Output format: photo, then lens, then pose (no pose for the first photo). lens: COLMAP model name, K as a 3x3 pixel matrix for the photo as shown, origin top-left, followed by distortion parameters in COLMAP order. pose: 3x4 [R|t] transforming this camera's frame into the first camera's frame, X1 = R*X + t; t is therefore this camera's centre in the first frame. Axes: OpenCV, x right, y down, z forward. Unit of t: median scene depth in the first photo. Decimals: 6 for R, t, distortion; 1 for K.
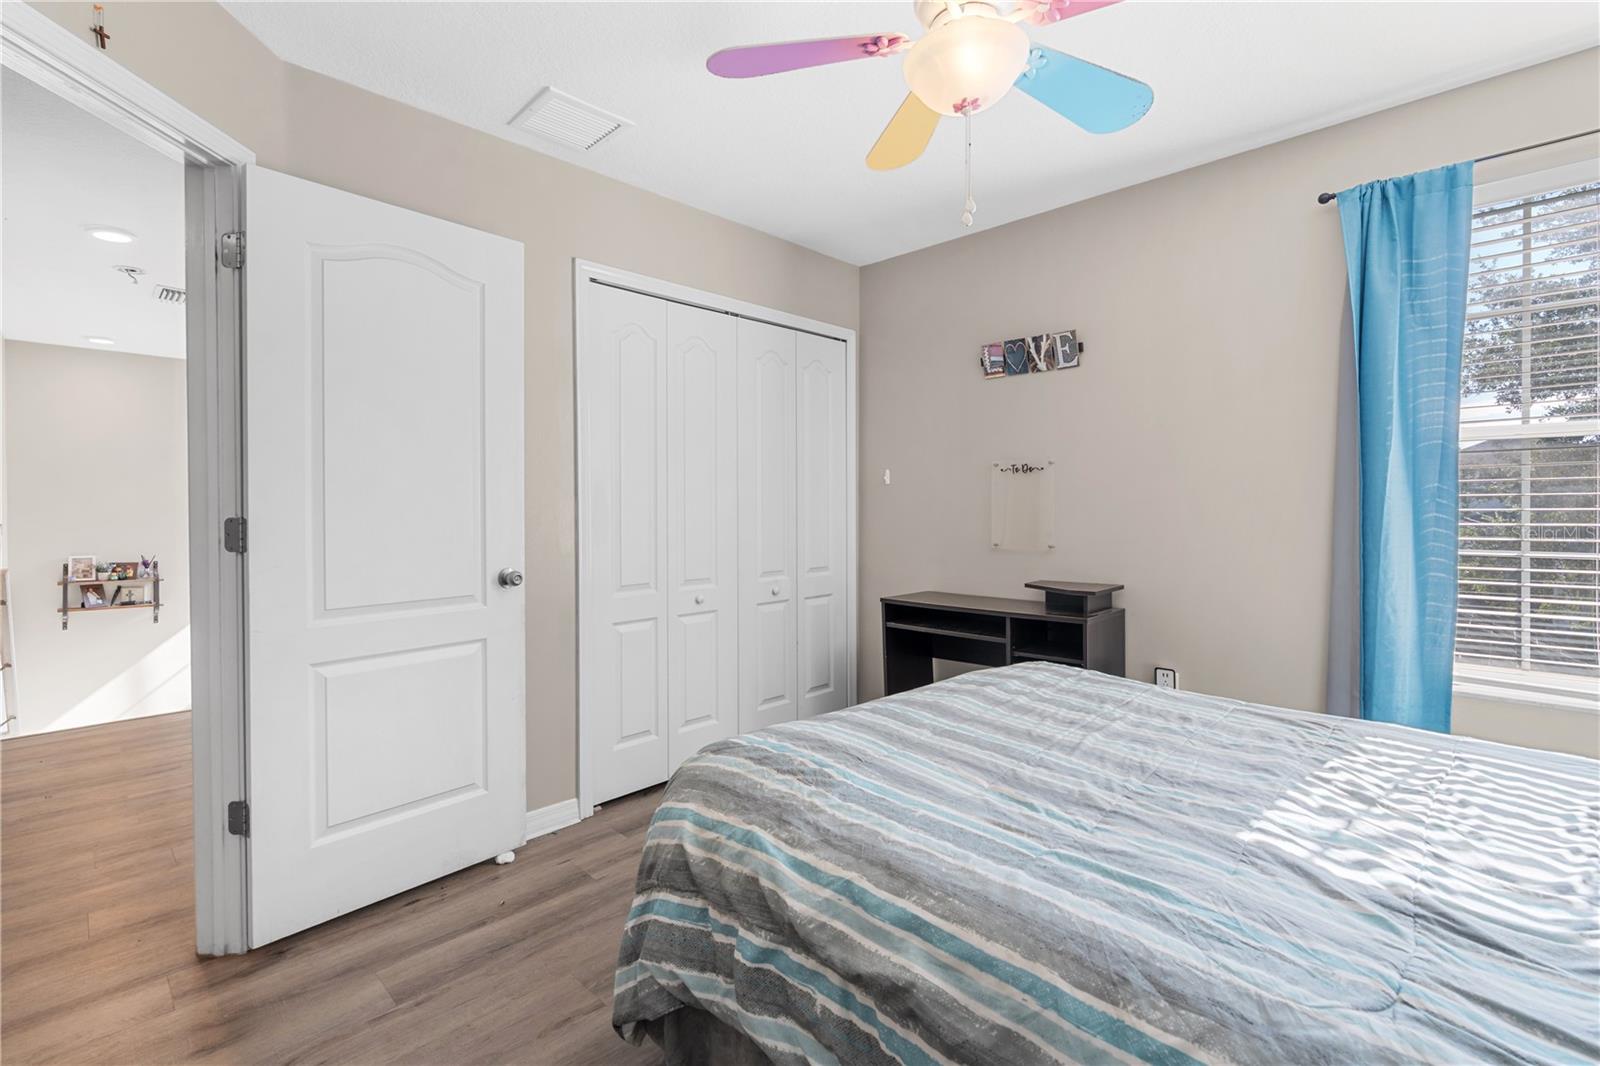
lens RADIAL K [[722.3, 0, 803.4], [0, 722.3, 522.0], [0, 0, 1]] dist [-0.013441, 0.003518]
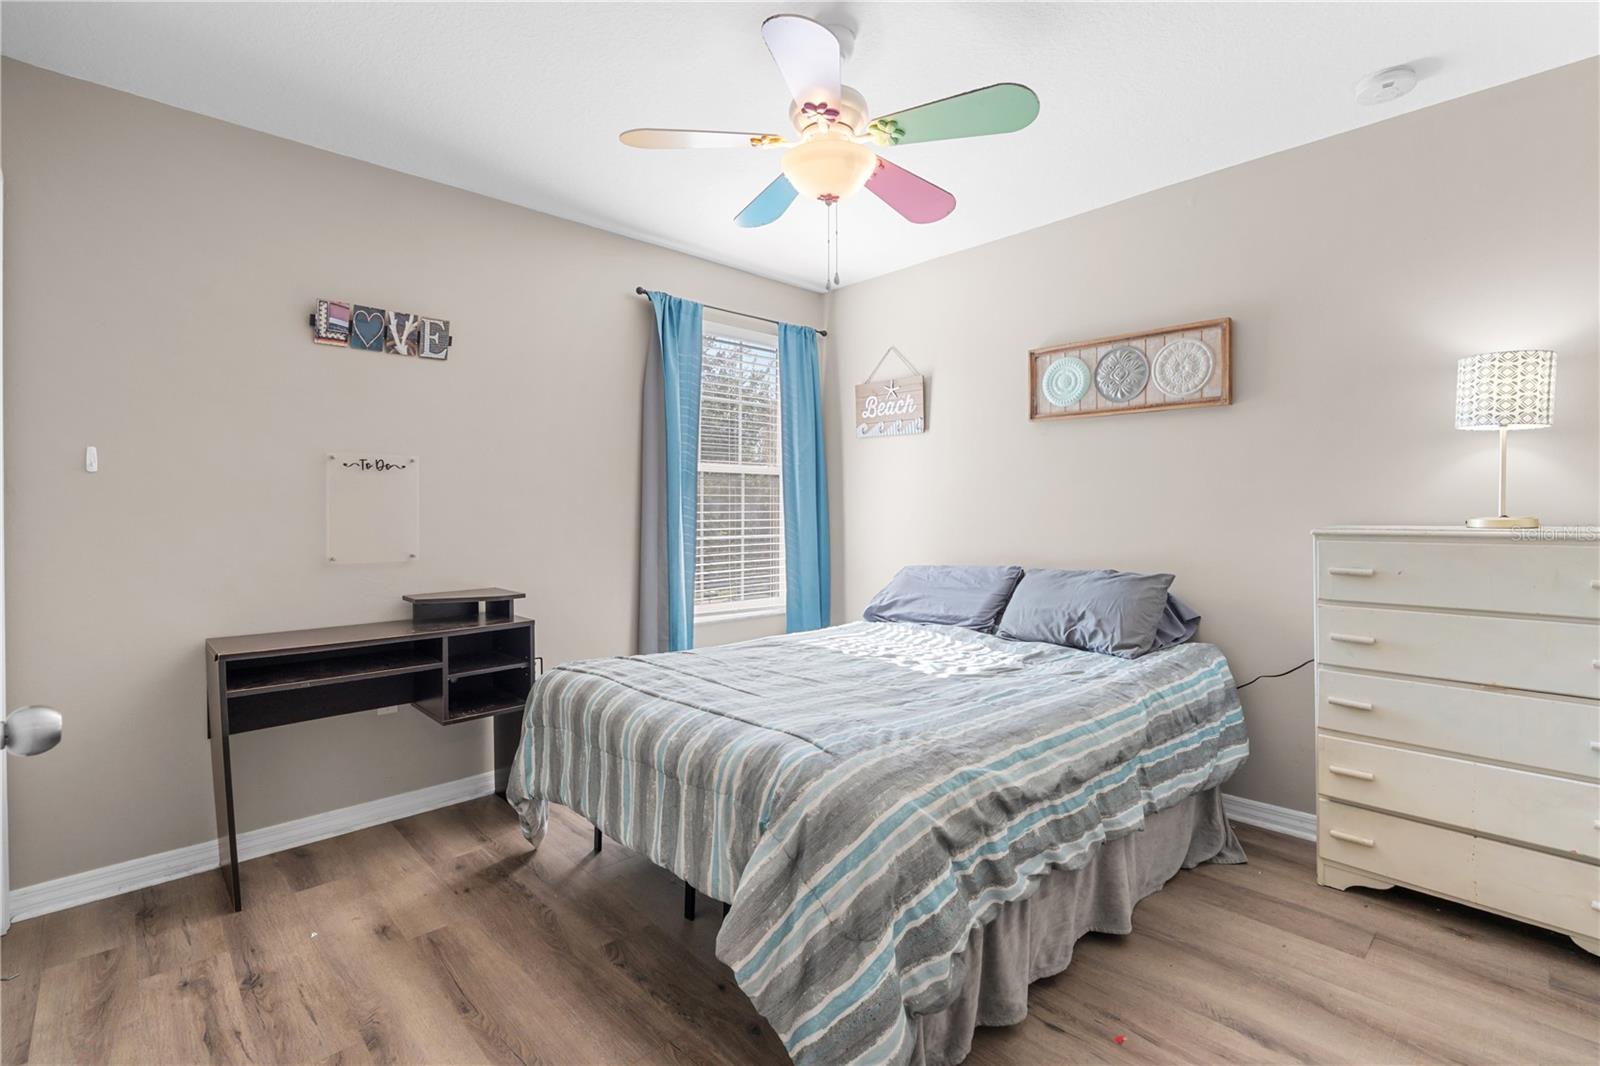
lens RADIAL K [[722.3, 0, 807.9], [0, 722.3, 526.6], [0, 0, 1]] dist [-0.013441, 0.003518]
pose [[0.038978, -0.019844, 0.999043, -0.540164], [0.021191, 0.999594, 0.019028, -0.007977], [-0.999015, 0.020429, 0.039383, 0.499060]]
